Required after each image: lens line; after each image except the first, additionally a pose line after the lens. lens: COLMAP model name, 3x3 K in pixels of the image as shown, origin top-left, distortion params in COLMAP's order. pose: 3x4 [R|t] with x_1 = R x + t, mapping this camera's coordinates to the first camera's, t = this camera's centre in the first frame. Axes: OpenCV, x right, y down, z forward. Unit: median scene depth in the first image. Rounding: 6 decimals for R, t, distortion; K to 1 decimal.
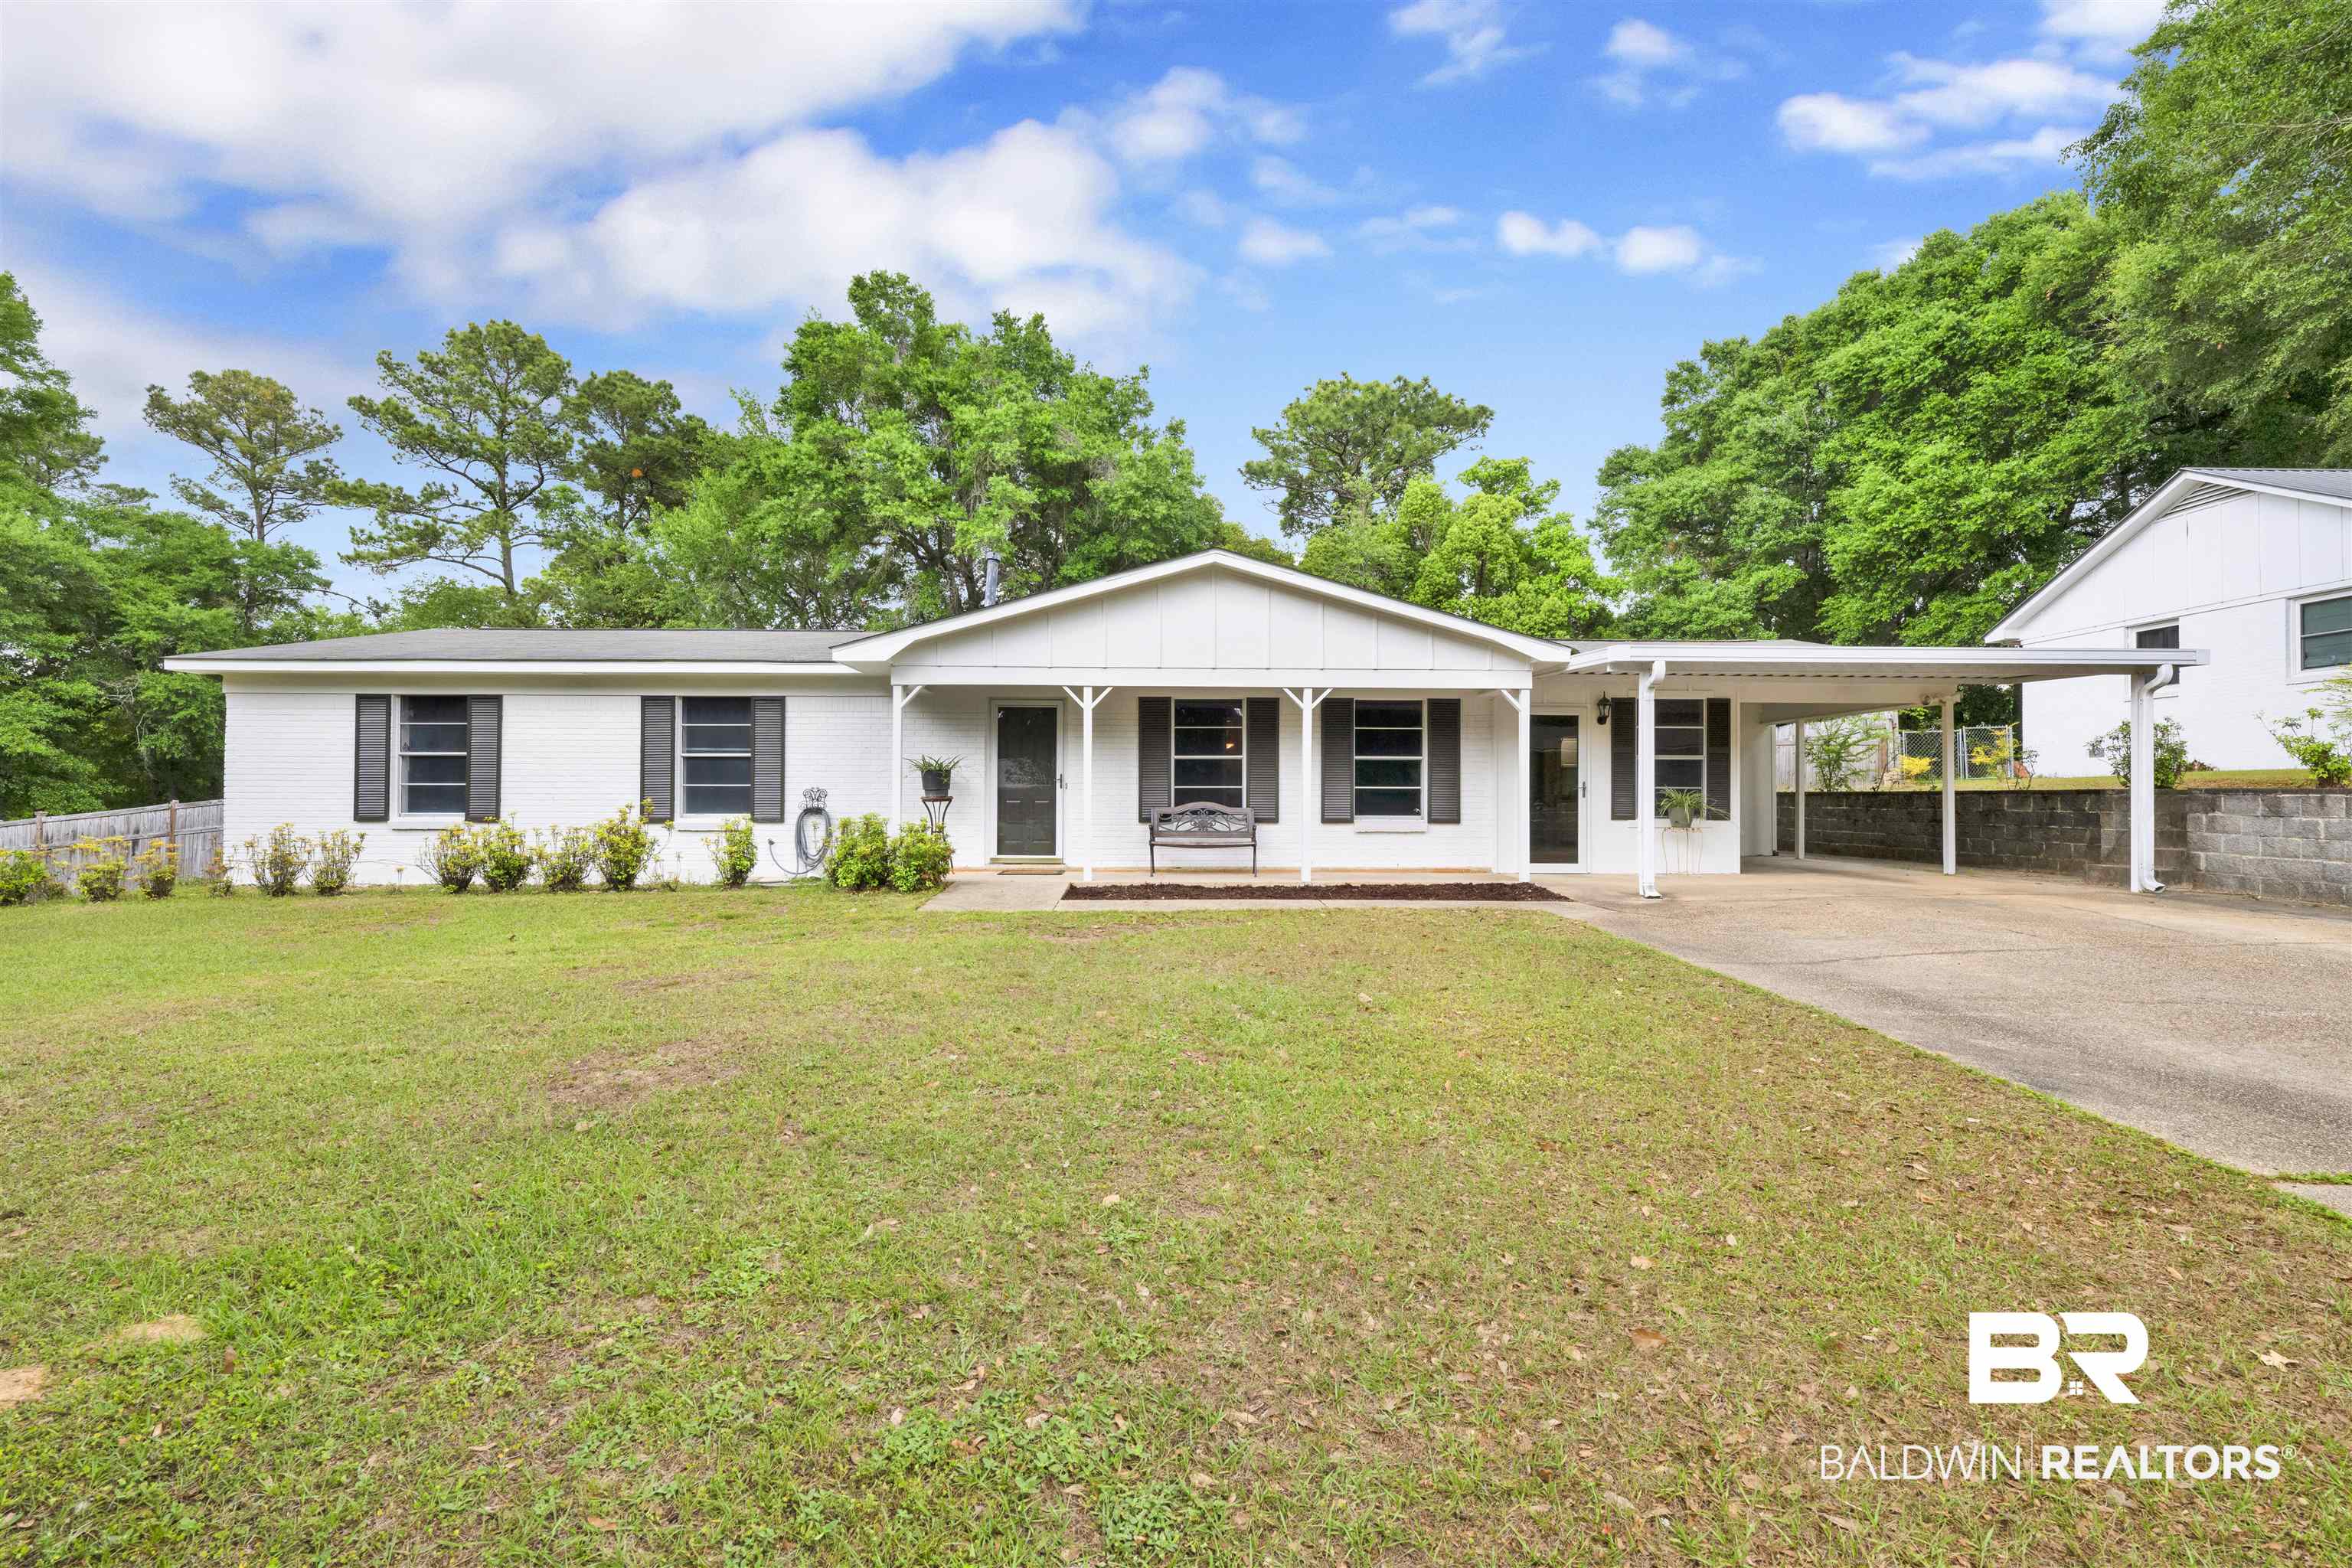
lens RADIAL K [[1012.7, 0, 1176.0], [0, 1012.7, 784.0], [0, 0, 1]] dist [-0.008574, 0.005483]
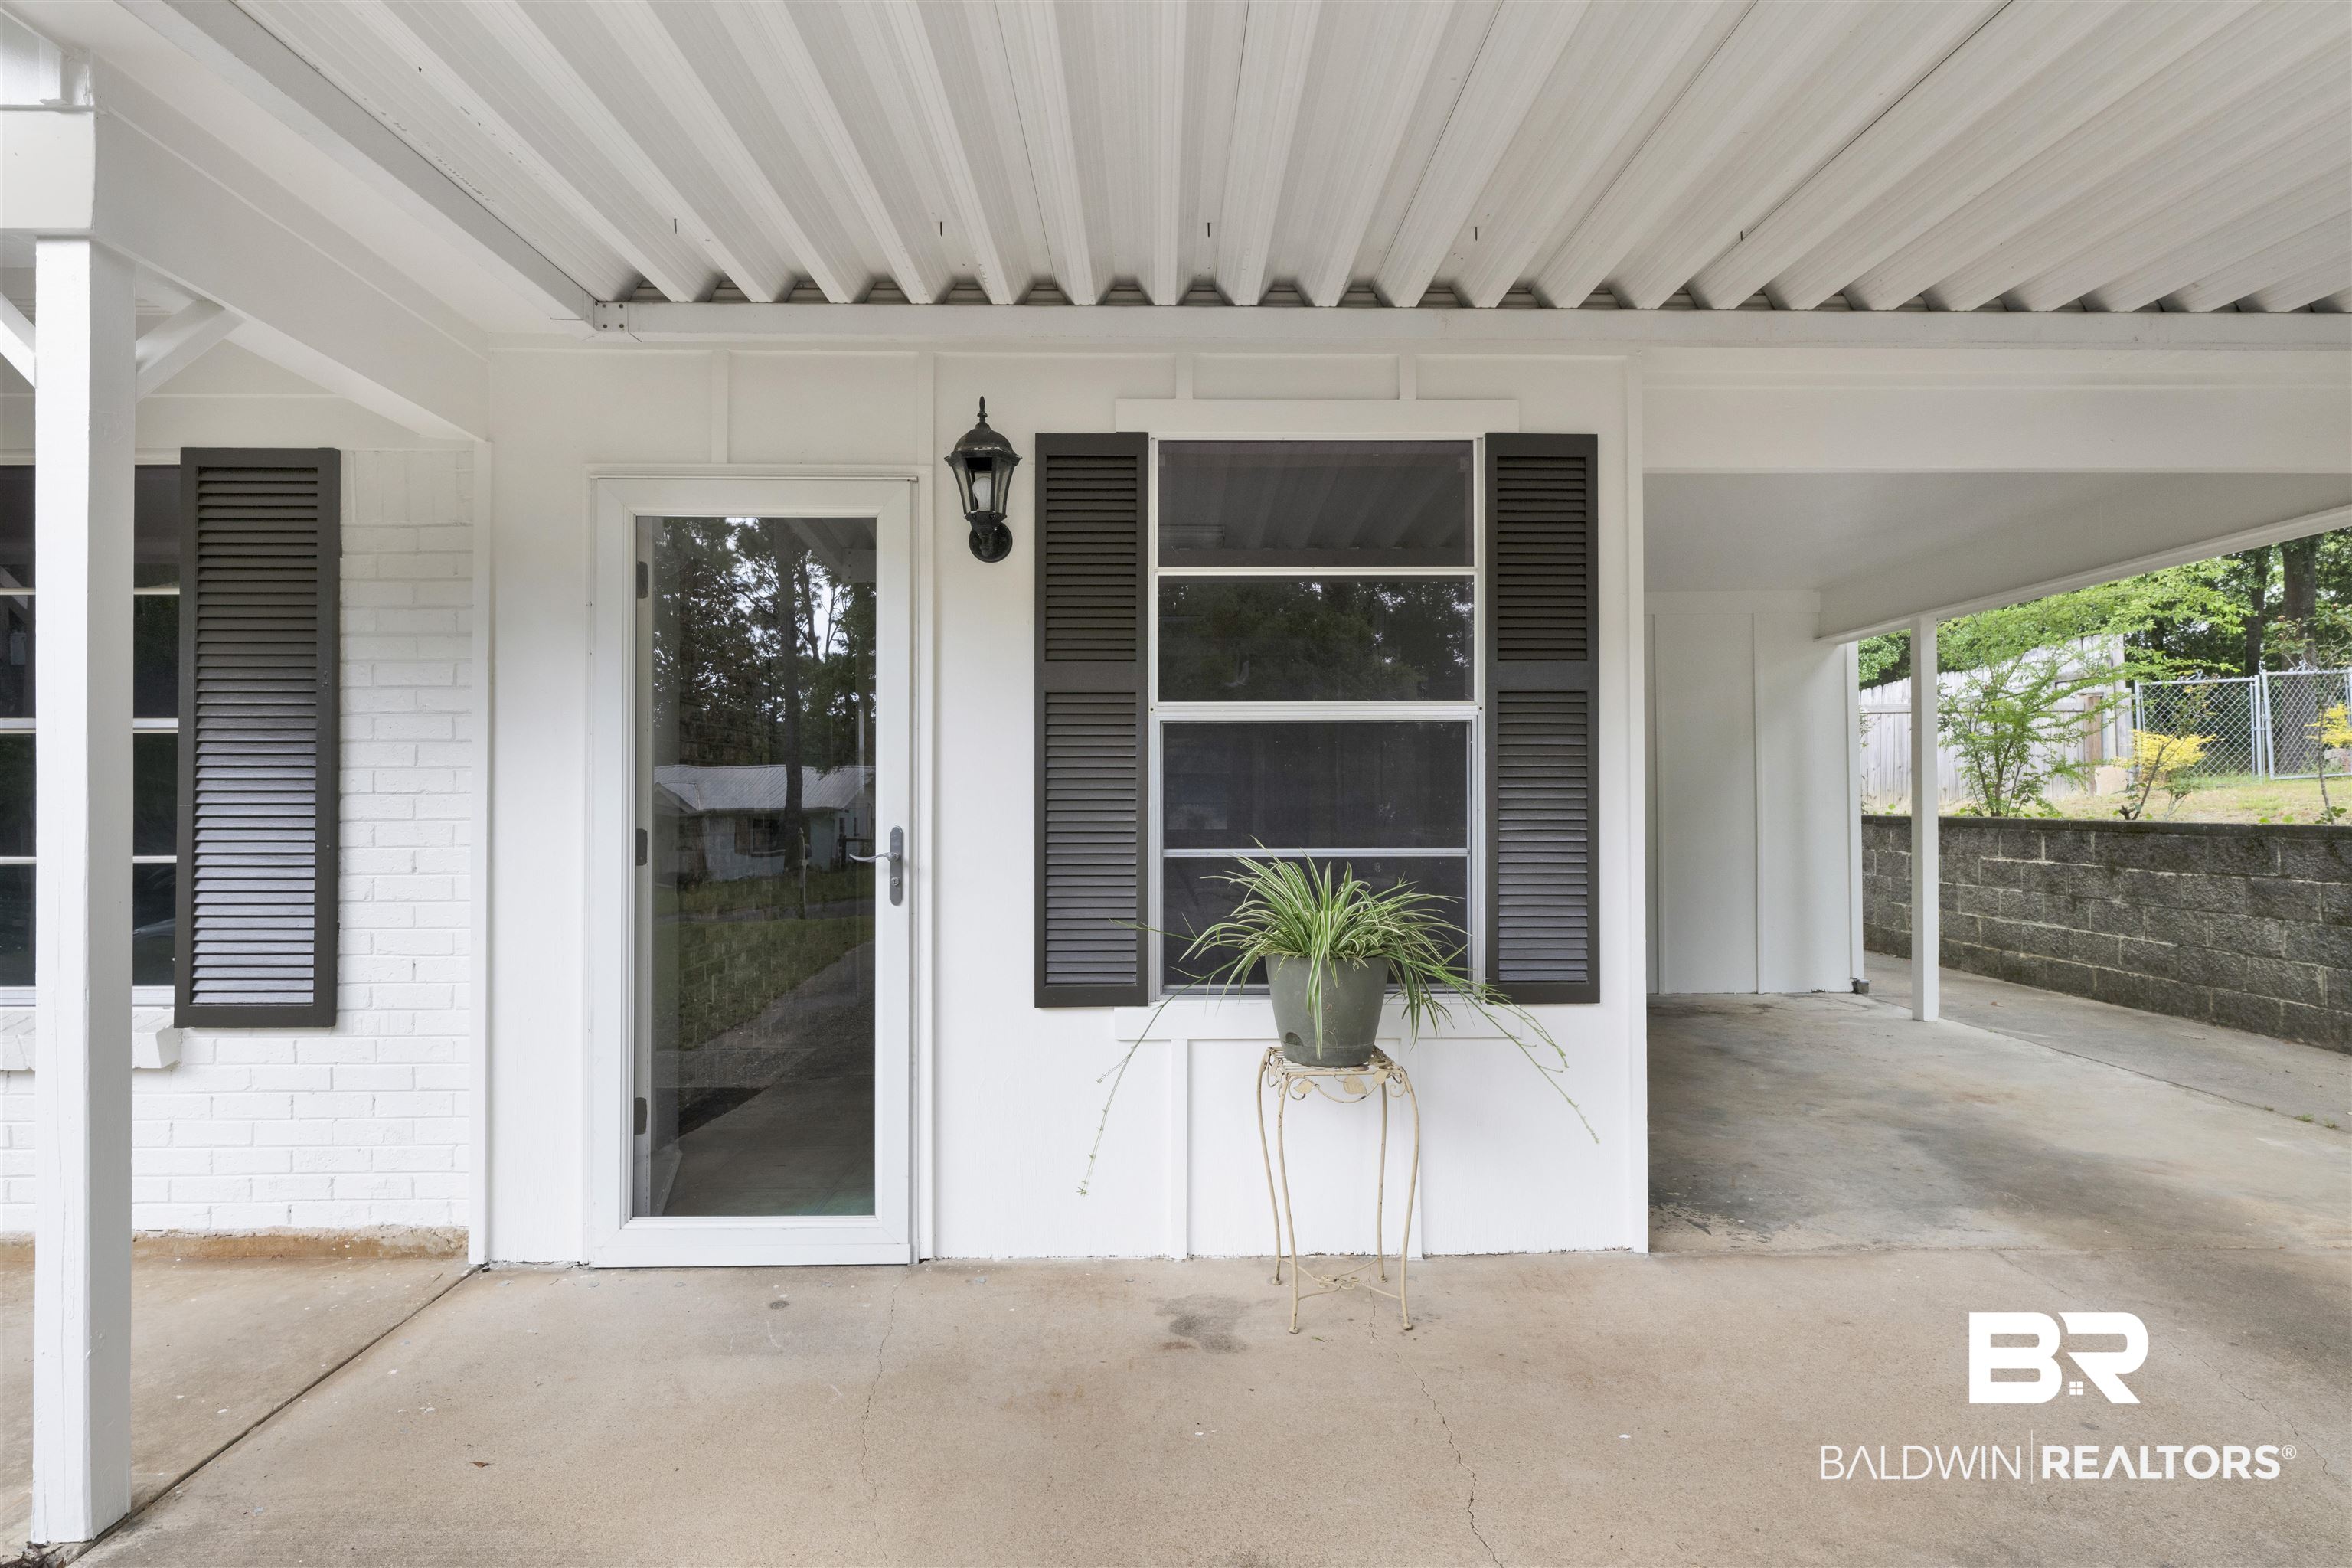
lens RADIAL K [[1180.7, 0, 1176.0], [0, 1180.7, 784.0], [0, 0, 1]] dist [0.015627, 0.000035]
pose [[0.999962, -0.007474, -0.004375, 0.176667], [0.007476, 0.999972, 0.000492, -0.004374], [0.004371, -0.000524, 0.999990, 0.287911]]
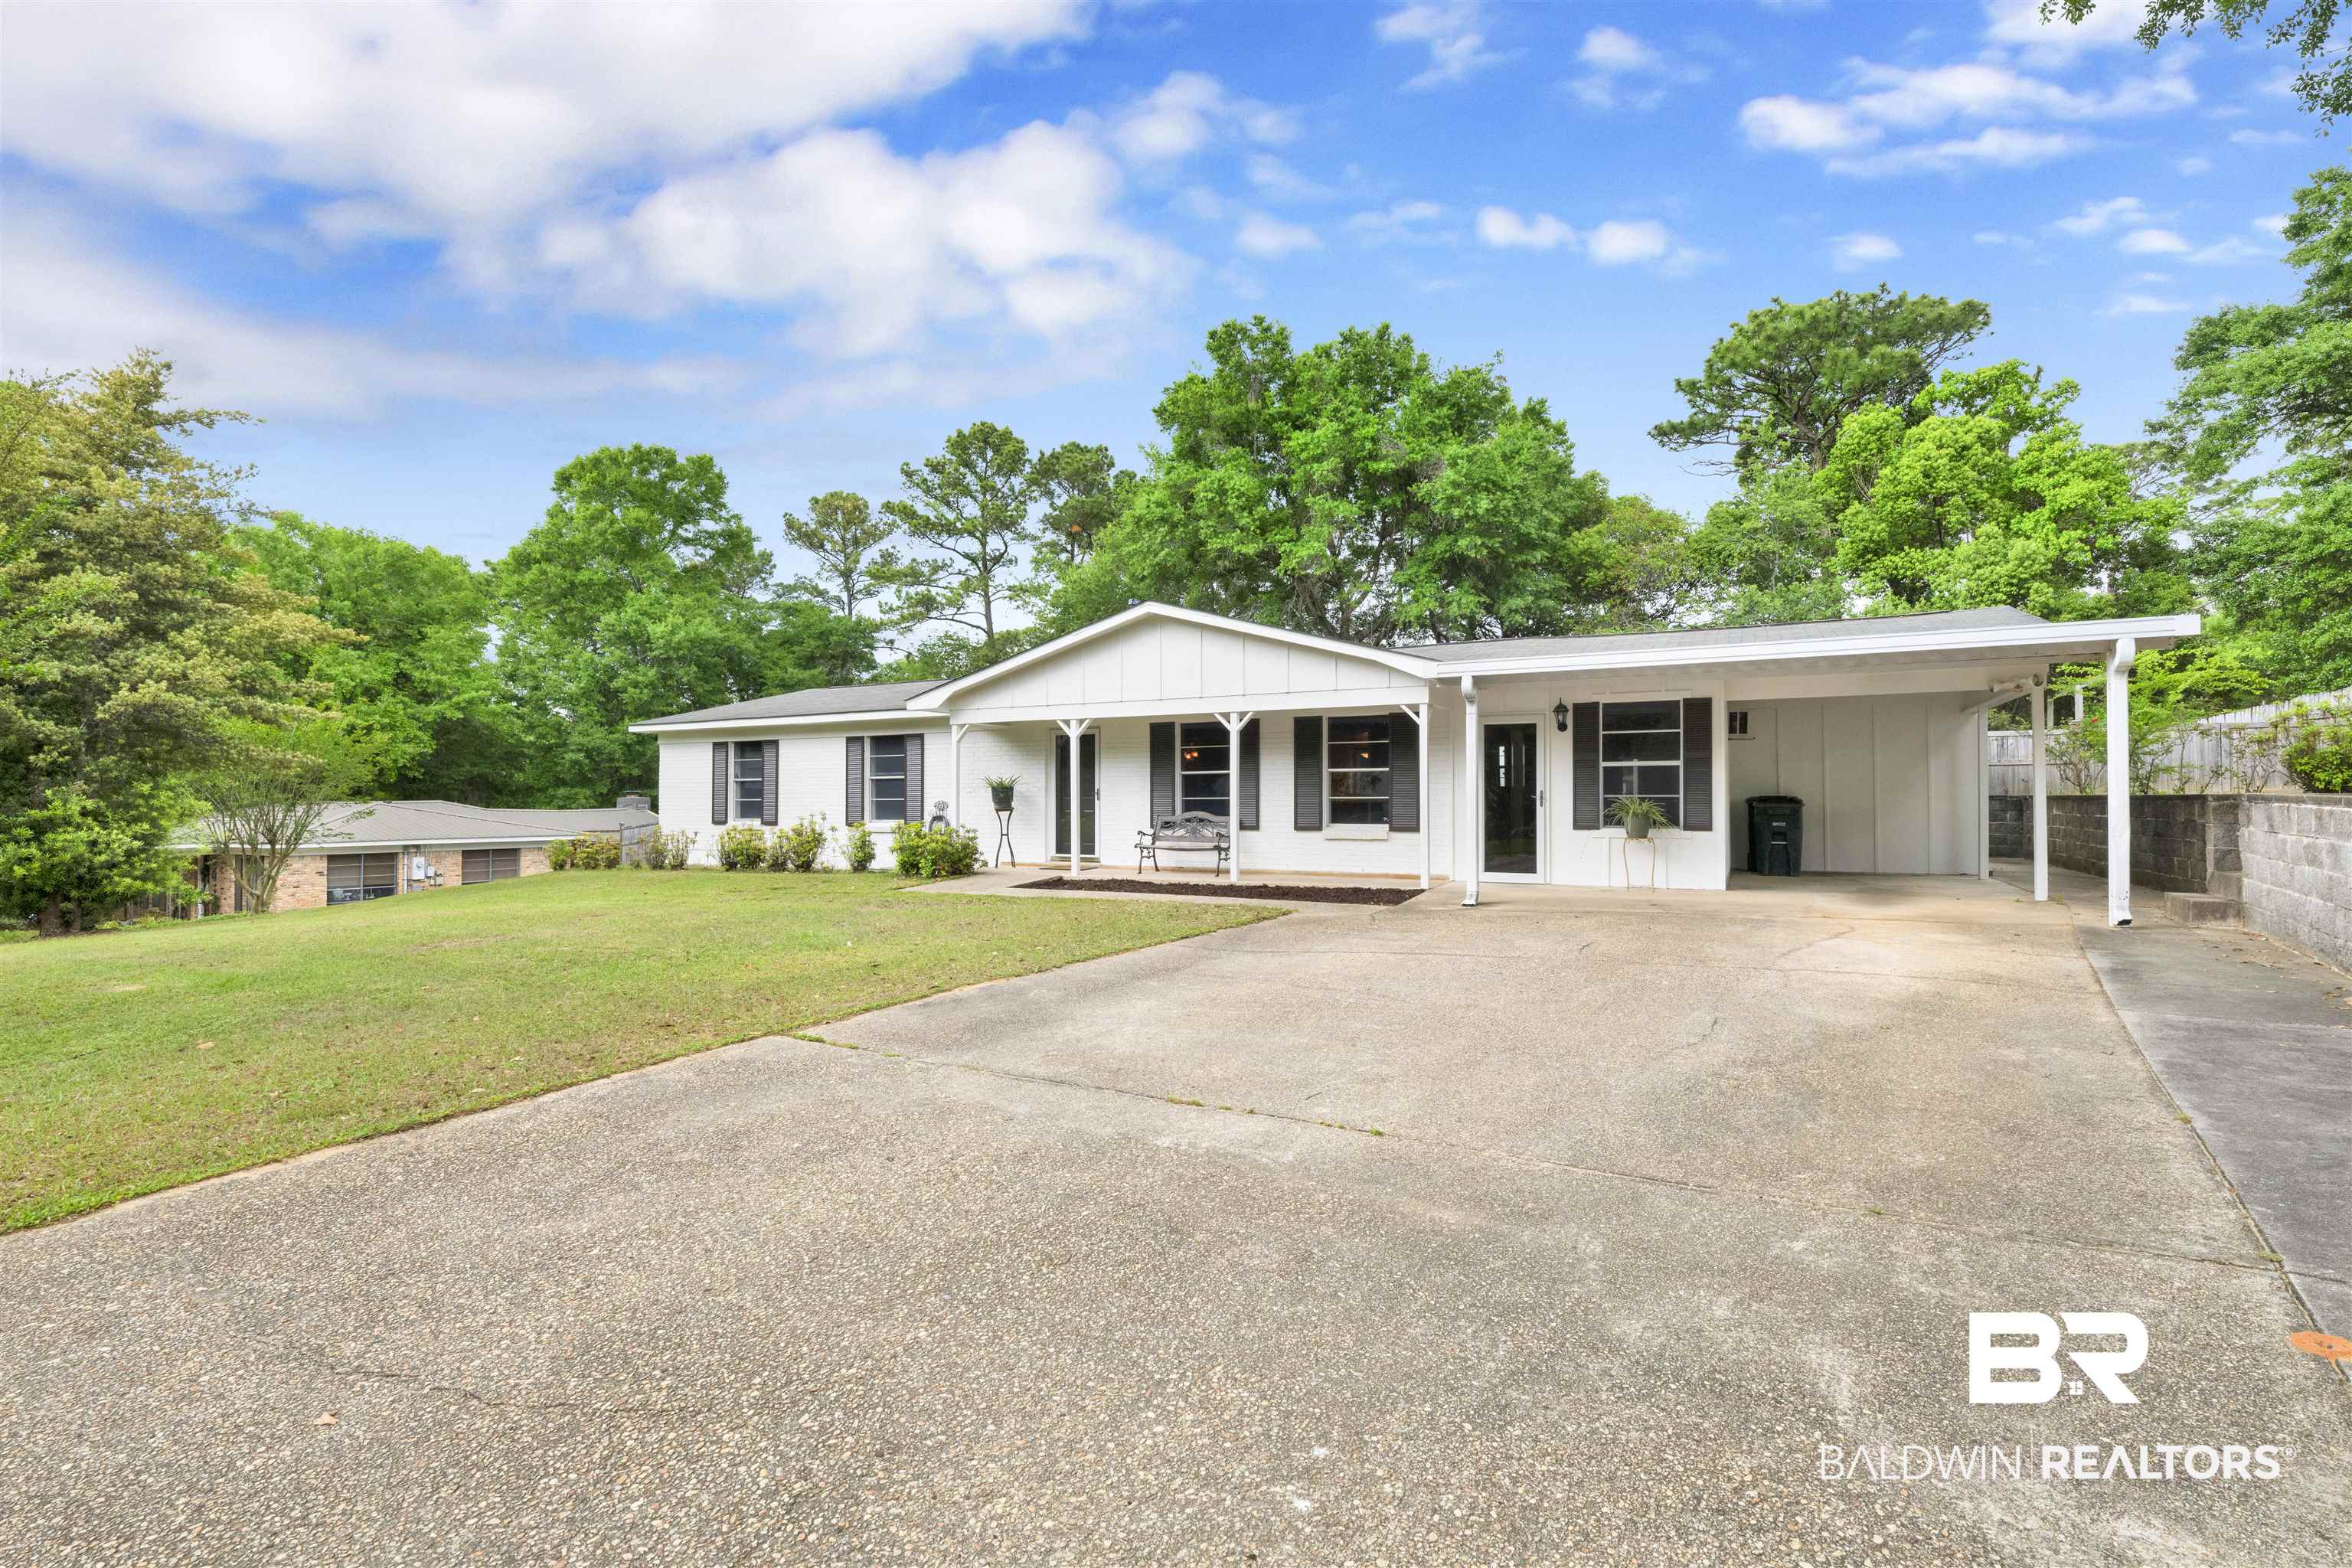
lens RADIAL K [[1057.8, 0, 1185.1], [0, 1057.8, 790.3], [0, 0, 1]] dist [-0.002239, -0.000655]
pose [[0.872197, -0.009889, -0.489054, 0.230280], [0.012263, 0.999923, 0.001652, -0.003281], [0.489000, -0.007438, 0.872252, -0.023399]]
